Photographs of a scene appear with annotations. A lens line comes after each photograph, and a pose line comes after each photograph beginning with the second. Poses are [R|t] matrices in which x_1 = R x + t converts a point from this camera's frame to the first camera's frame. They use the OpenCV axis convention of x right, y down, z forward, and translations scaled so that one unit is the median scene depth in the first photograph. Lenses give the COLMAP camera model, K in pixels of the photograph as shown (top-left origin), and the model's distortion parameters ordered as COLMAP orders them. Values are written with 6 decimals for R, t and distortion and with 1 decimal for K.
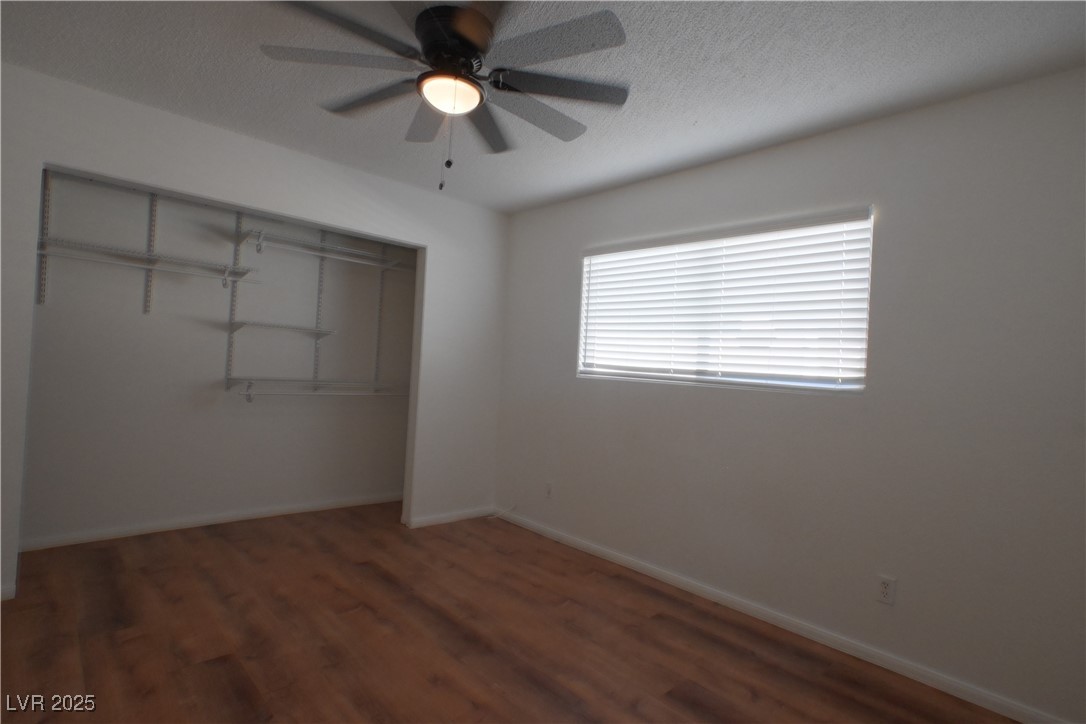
lens RADIAL K [[532.8, 0, 542.5], [0, 532.8, 347.7], [0, 0, 1]] dist [0.000834, 0.001221]
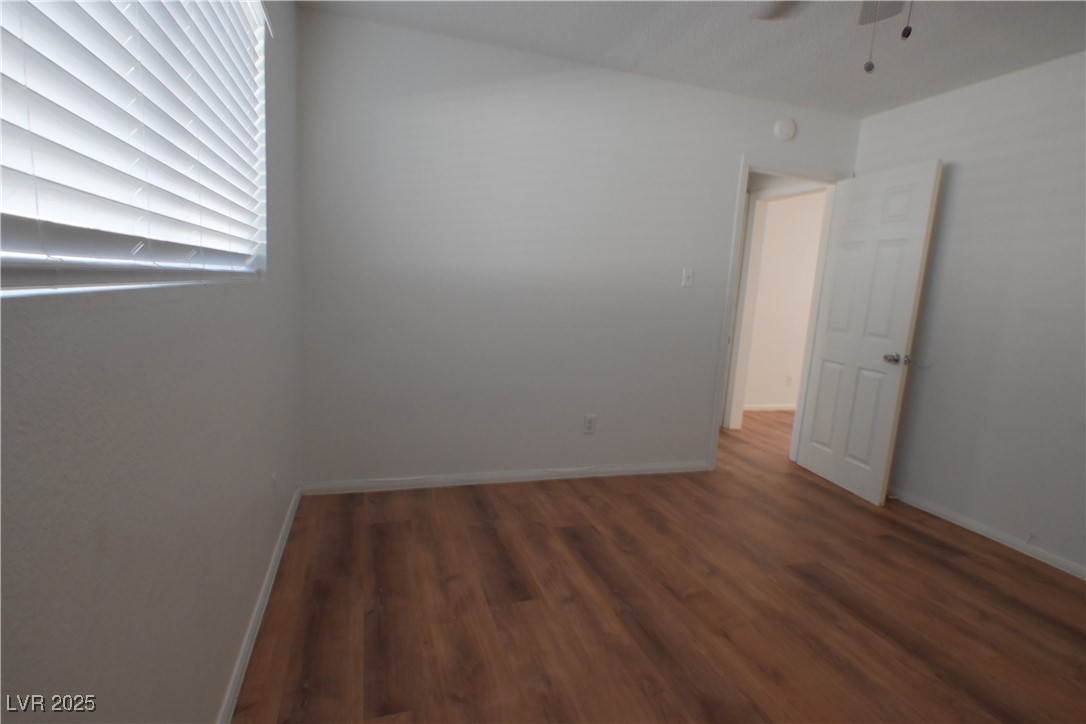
lens RADIAL K [[532.8, 0, 542.5], [0, 532.8, 347.7], [0, 0, 1]] dist [0.000834, 0.001221]
pose [[-0.899078, -0.168831, 0.403924, -0.115846], [-0.130902, 0.984110, 0.119966, 0.048937], [-0.417759, 0.054985, -0.906892, 1.833194]]
